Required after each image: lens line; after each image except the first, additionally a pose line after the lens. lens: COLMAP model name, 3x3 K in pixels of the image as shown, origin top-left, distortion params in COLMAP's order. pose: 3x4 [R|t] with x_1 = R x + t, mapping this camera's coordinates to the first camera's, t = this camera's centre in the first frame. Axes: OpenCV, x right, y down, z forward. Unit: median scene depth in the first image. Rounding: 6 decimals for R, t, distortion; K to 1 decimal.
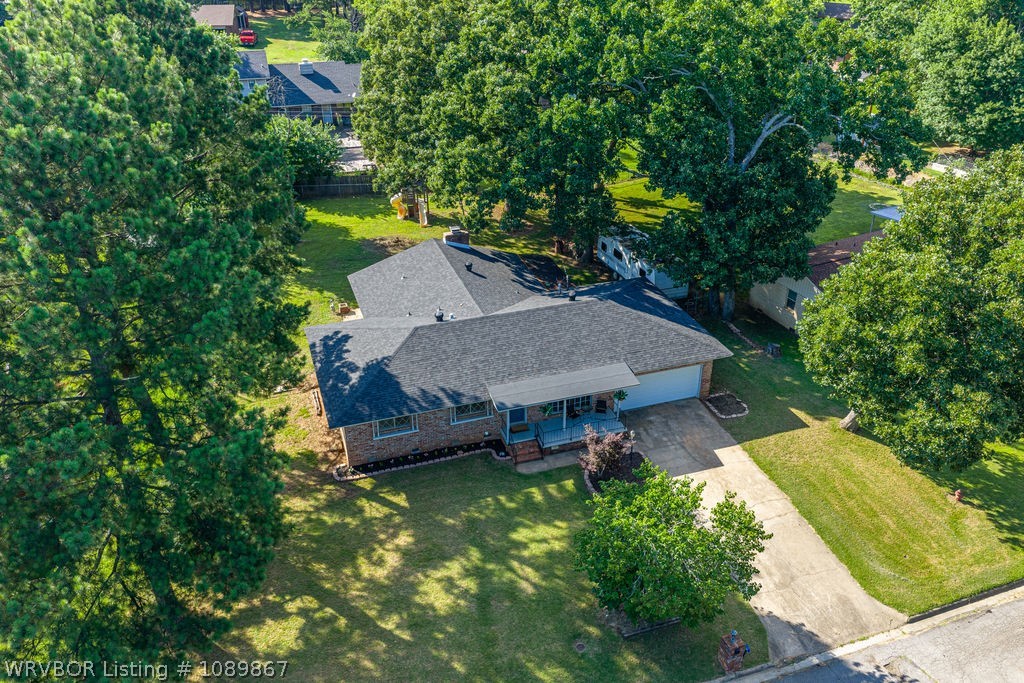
lens RADIAL K [[840.8, 0, 512.0], [0, 840.8, 341.5], [0, 0, 1]] dist [0.096428, -0.090447]
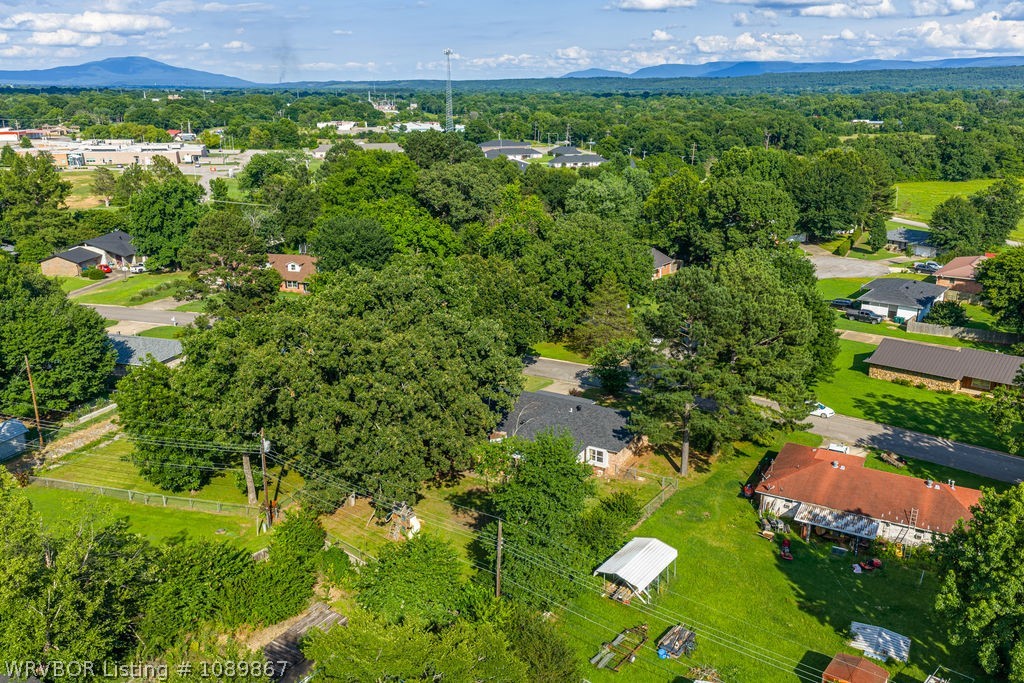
lens RADIAL K [[840.8, 0, 512.0], [0, 840.8, 341.5], [0, 0, 1]] dist [0.096428, -0.090447]
pose [[-0.658557, -0.211771, 0.722119, -1.662149], [0.373688, 0.740887, 0.558071, -1.578689], [-0.653192, 0.637369, -0.408780, 2.158431]]
